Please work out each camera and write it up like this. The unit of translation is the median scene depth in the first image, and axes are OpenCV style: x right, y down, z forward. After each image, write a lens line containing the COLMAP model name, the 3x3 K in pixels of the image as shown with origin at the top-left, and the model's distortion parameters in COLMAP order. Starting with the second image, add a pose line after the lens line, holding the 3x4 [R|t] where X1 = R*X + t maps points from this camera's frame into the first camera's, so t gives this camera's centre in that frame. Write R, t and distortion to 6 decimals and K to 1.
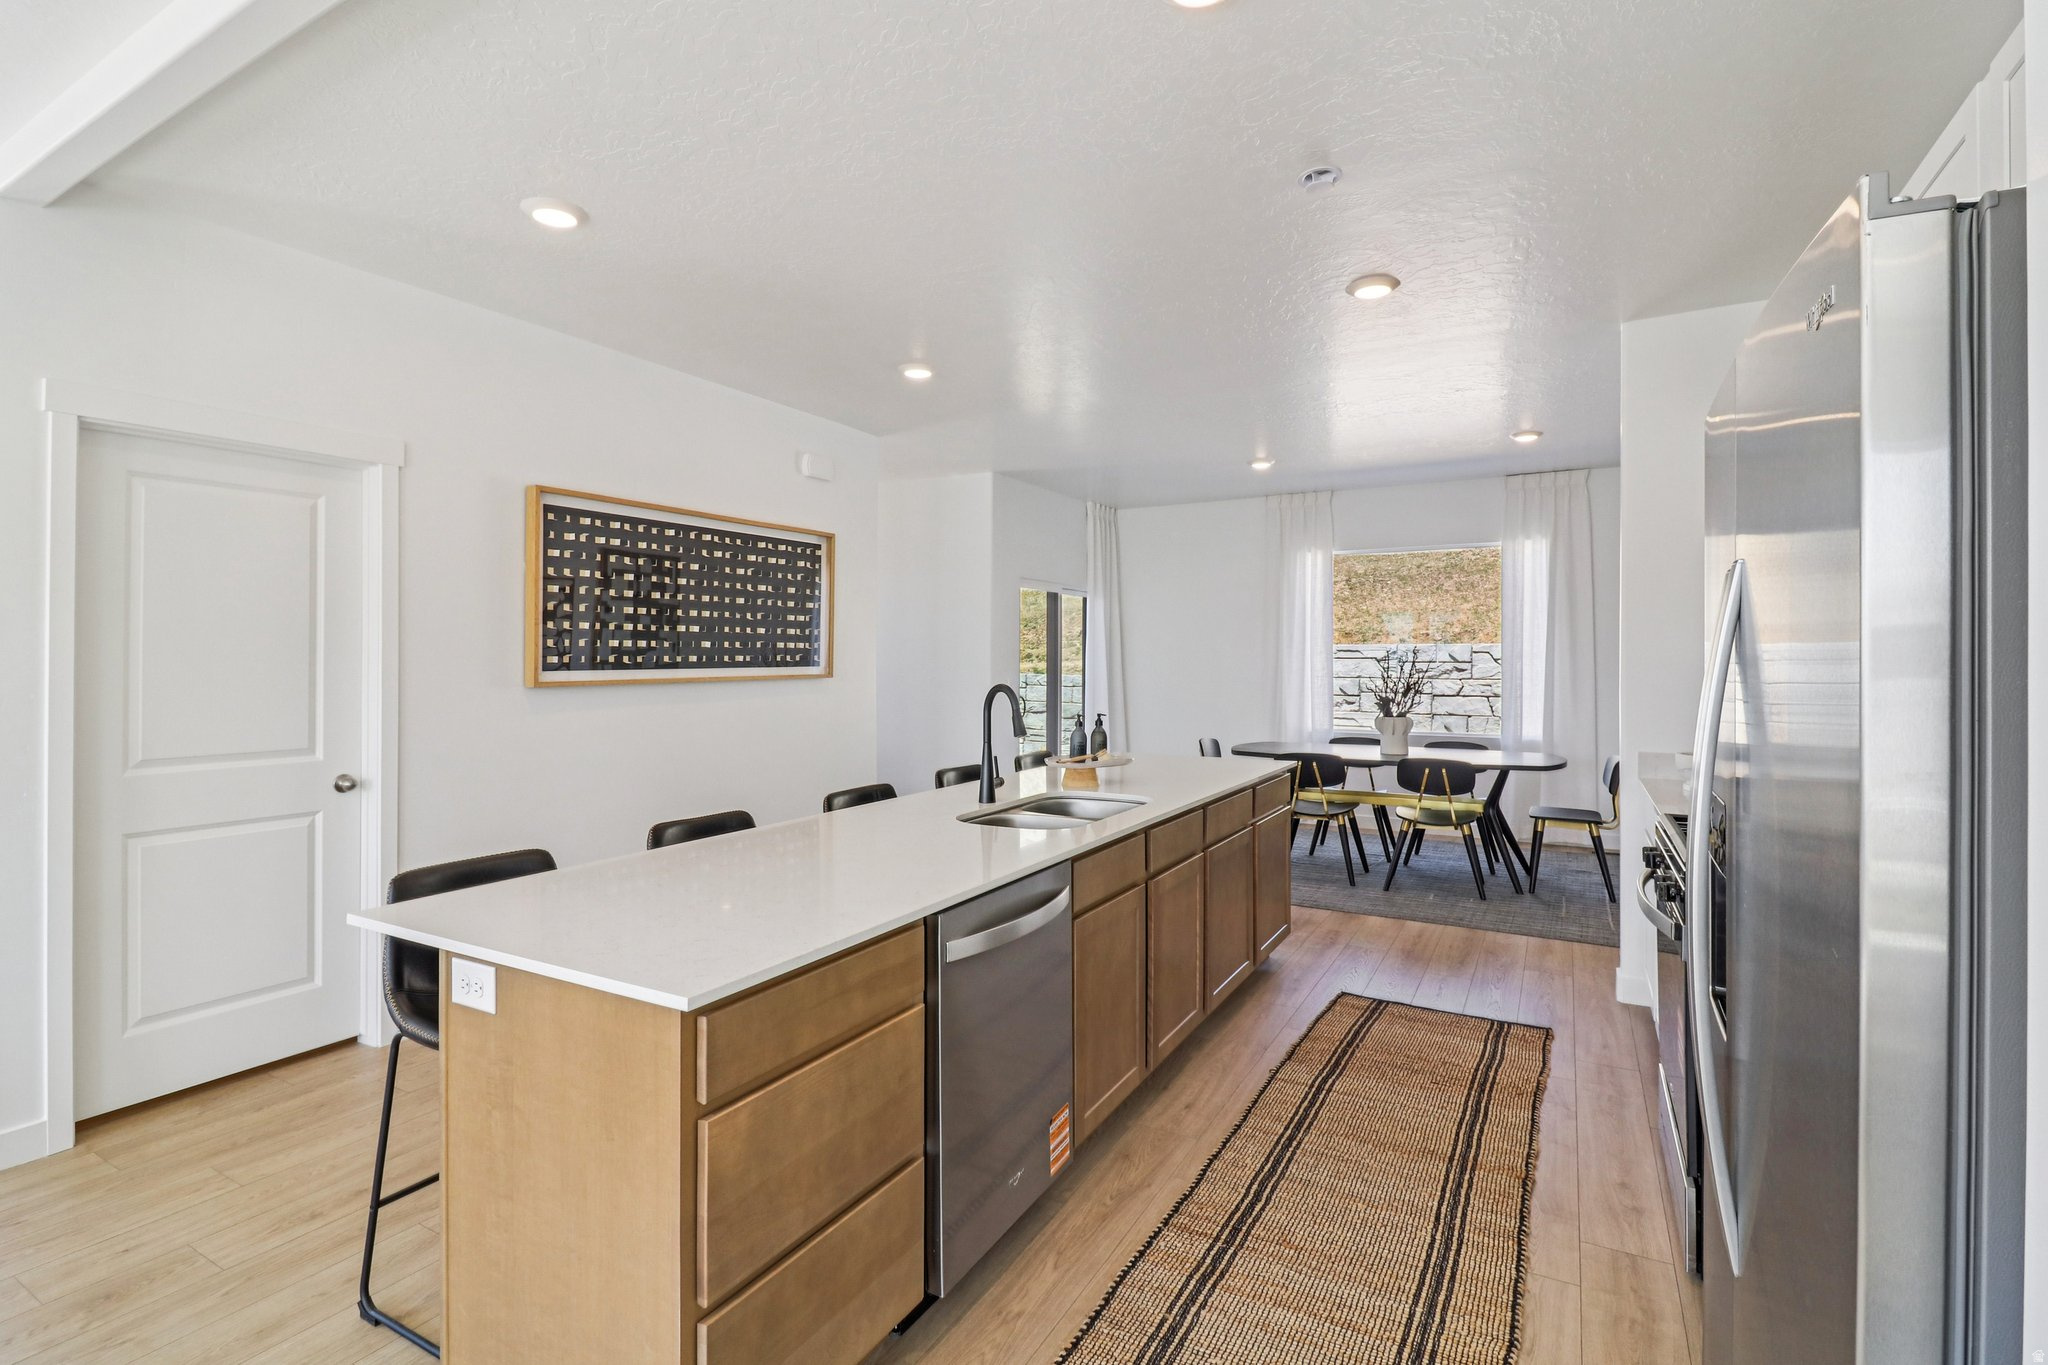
lens RADIAL K [[962.3, 0, 1045.1], [0, 962.3, 655.1], [0, 0, 1]] dist [0.029318, -0.023437]
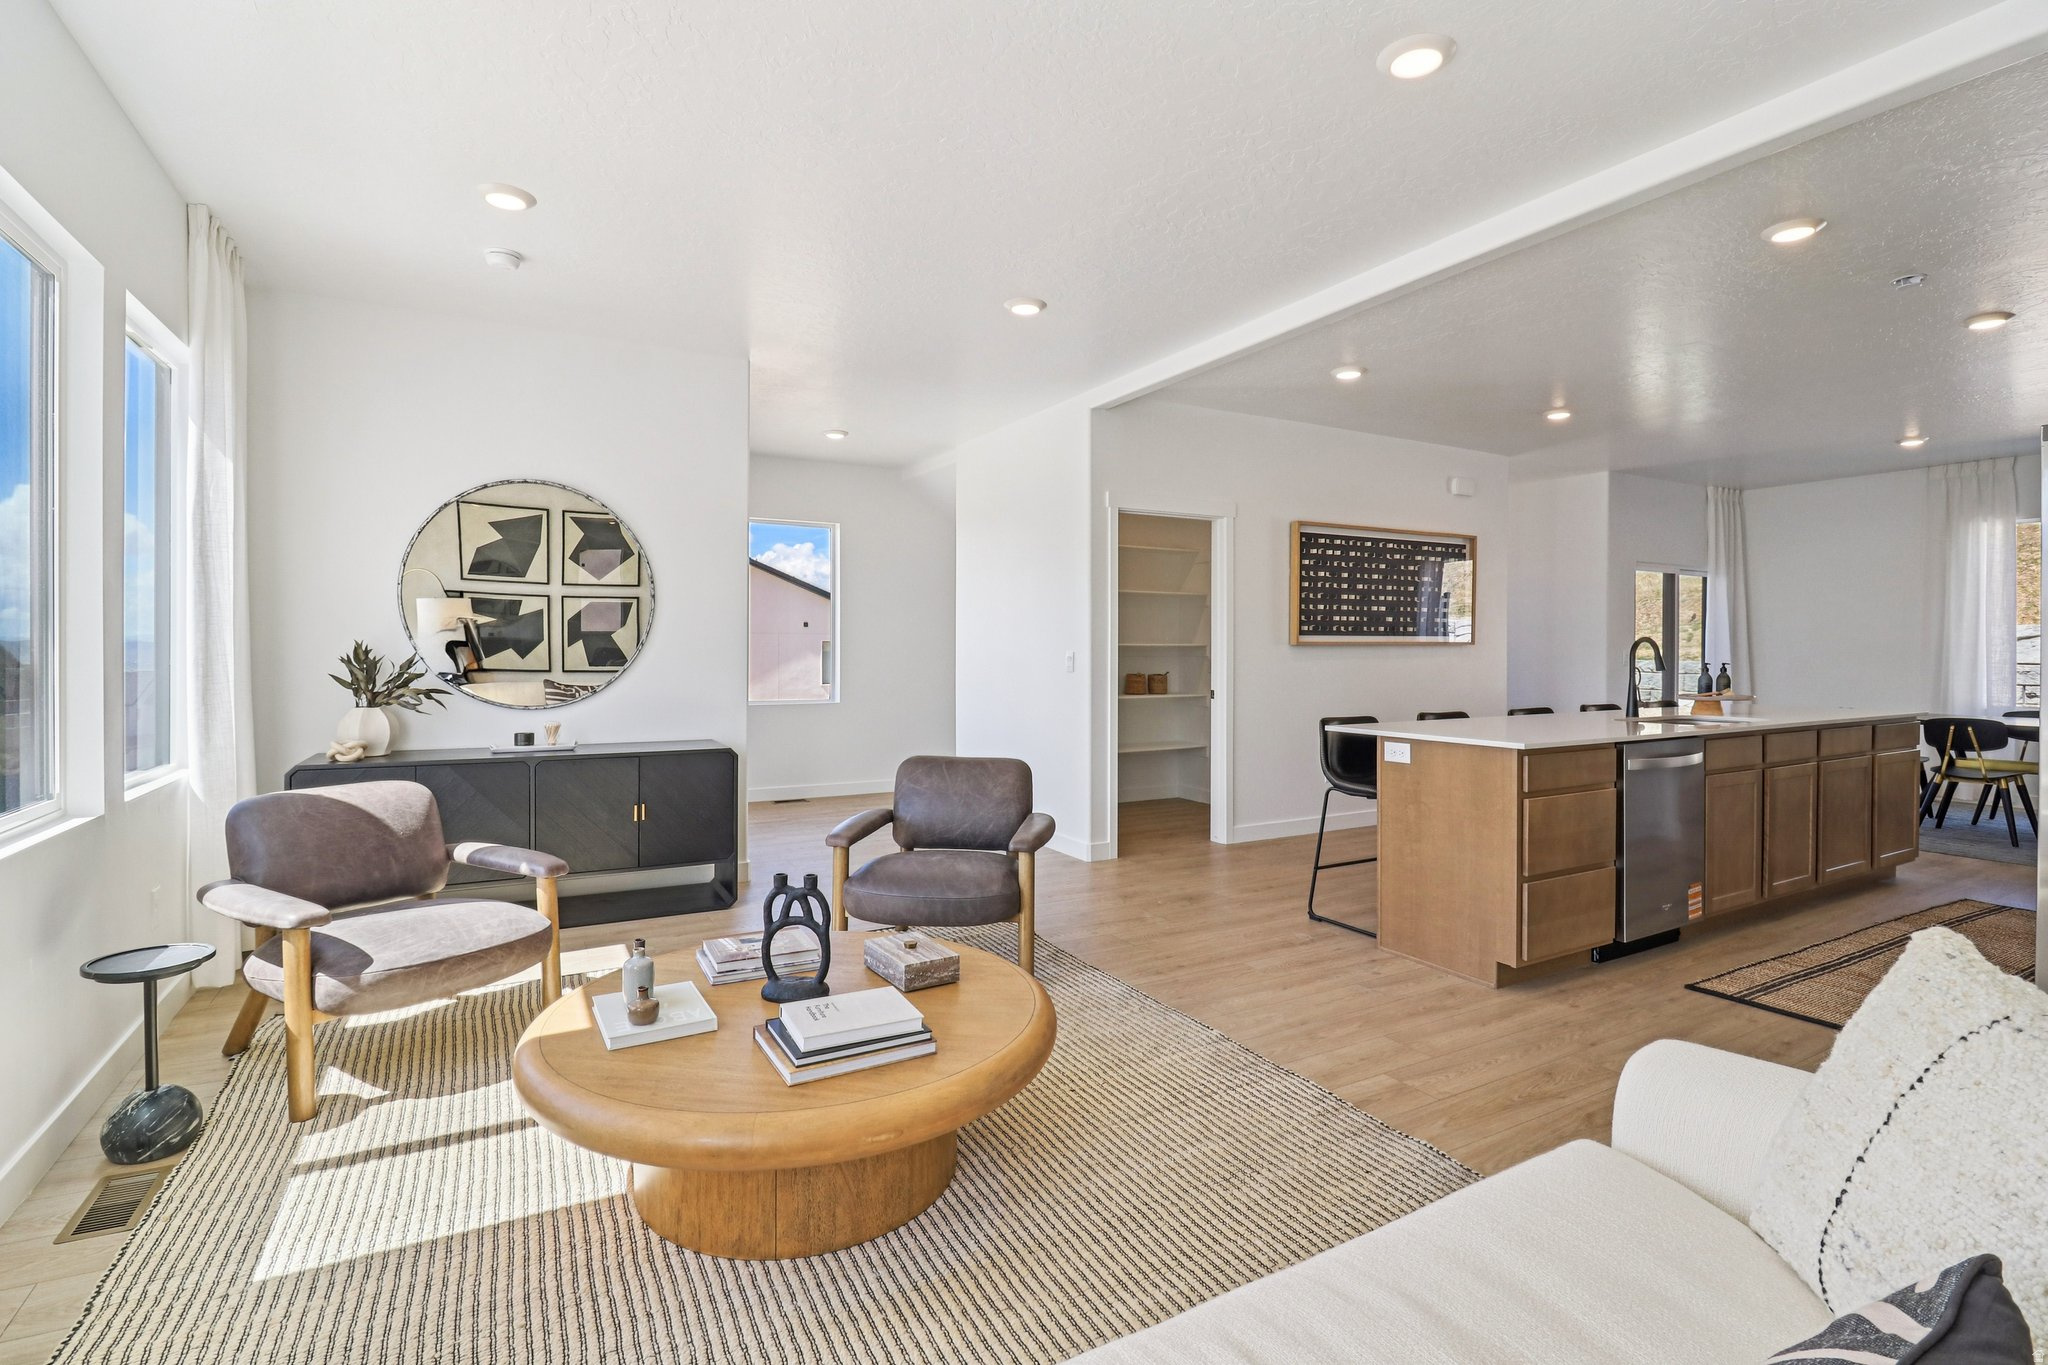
lens RADIAL K [[962.3, 0, 1045.1], [0, 962.3, 655.1], [0, 0, 1]] dist [0.029318, -0.023437]
pose [[0.853374, 0.005596, -0.521268, -0.036340], [-0.001163, 0.999960, 0.008831, 0.030812], [0.521297, -0.006930, 0.853347, -0.516440]]
